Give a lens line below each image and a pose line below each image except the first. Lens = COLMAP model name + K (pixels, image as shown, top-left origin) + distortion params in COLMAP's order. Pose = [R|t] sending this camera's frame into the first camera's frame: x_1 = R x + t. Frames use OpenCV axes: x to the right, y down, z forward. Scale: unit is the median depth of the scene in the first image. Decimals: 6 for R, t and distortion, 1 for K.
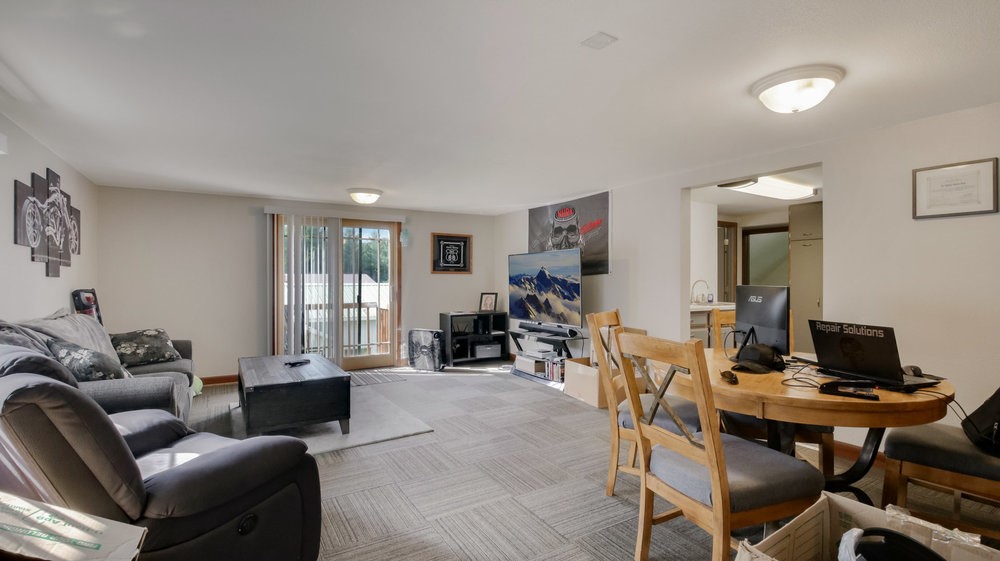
lens RADIAL K [[461.5, 0, 495.7], [0, 461.5, 276.6], [0, 0, 1]] dist [-0.000406, -0.016987]
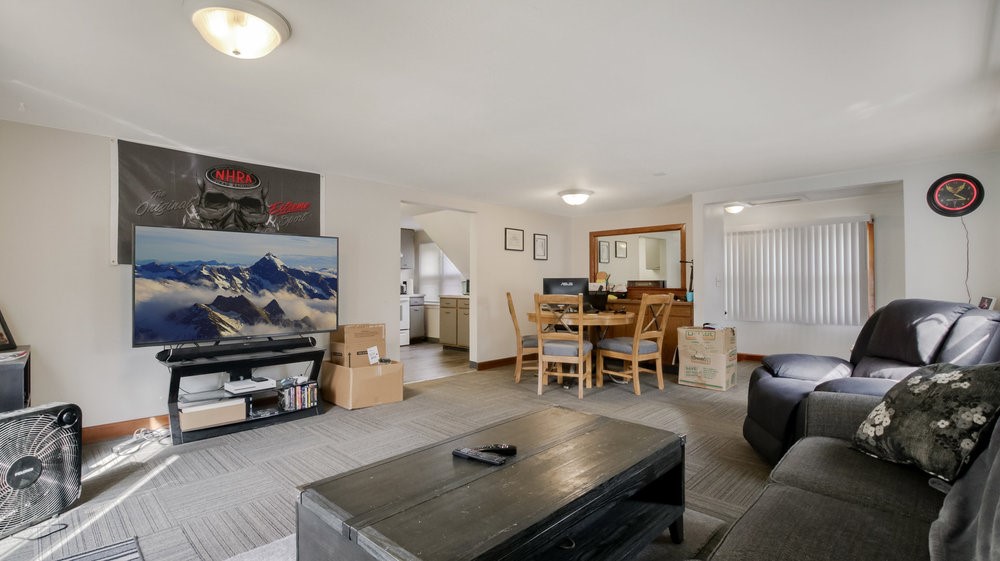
lens RADIAL K [[461.5, 0, 495.7], [0, 461.5, 276.6], [0, 0, 1]] dist [-0.000406, -0.016987]
pose [[-0.257971, 0.046419, 0.965037, -0.603971], [0.023842, 0.998847, -0.041672, 0.046740], [-0.965858, 0.012259, -0.258780, 0.822019]]
